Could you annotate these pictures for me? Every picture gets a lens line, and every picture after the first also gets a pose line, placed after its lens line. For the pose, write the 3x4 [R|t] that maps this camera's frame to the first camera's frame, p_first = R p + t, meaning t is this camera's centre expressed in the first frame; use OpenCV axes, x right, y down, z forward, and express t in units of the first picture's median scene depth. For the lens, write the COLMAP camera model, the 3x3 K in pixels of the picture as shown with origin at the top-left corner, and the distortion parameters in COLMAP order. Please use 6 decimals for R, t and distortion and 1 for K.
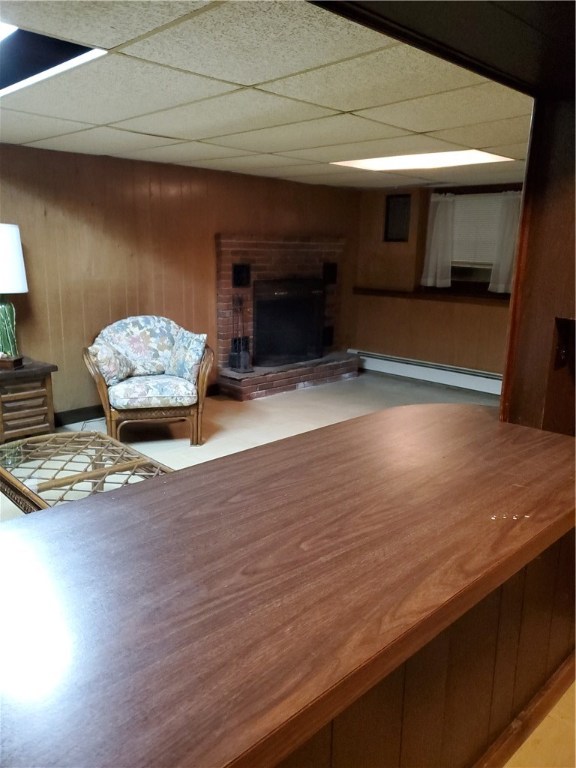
lens RADIAL K [[590.6, 0, 288.1], [0, 590.6, 387.2], [0, 0, 1]] dist [0.017949, 0.015887]
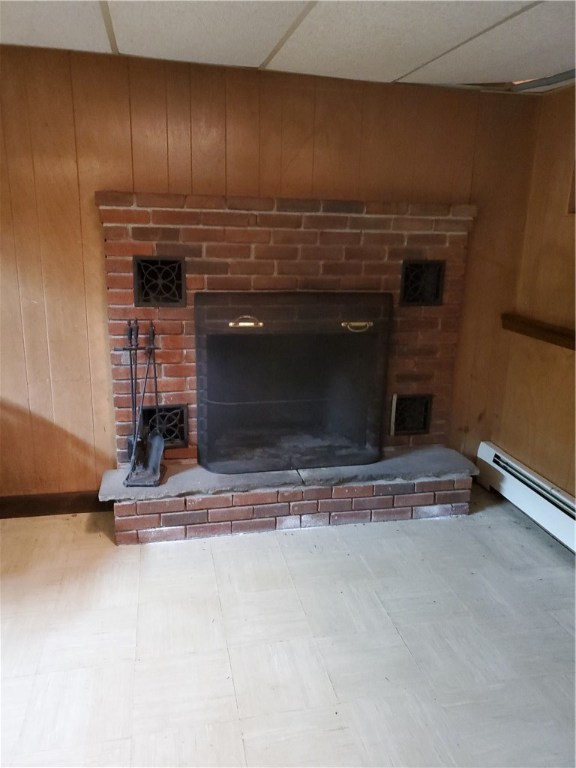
lens RADIAL K [[590.6, 0, 285.4], [0, 590.6, 377.1], [0, 0, 1]] dist [0.017949, 0.015887]
pose [[0.846864, 0.124450, -0.517043, 0.248372], [-0.129147, 0.991256, 0.027061, -0.130451], [0.515890, 0.043857, 0.855532, 0.610378]]
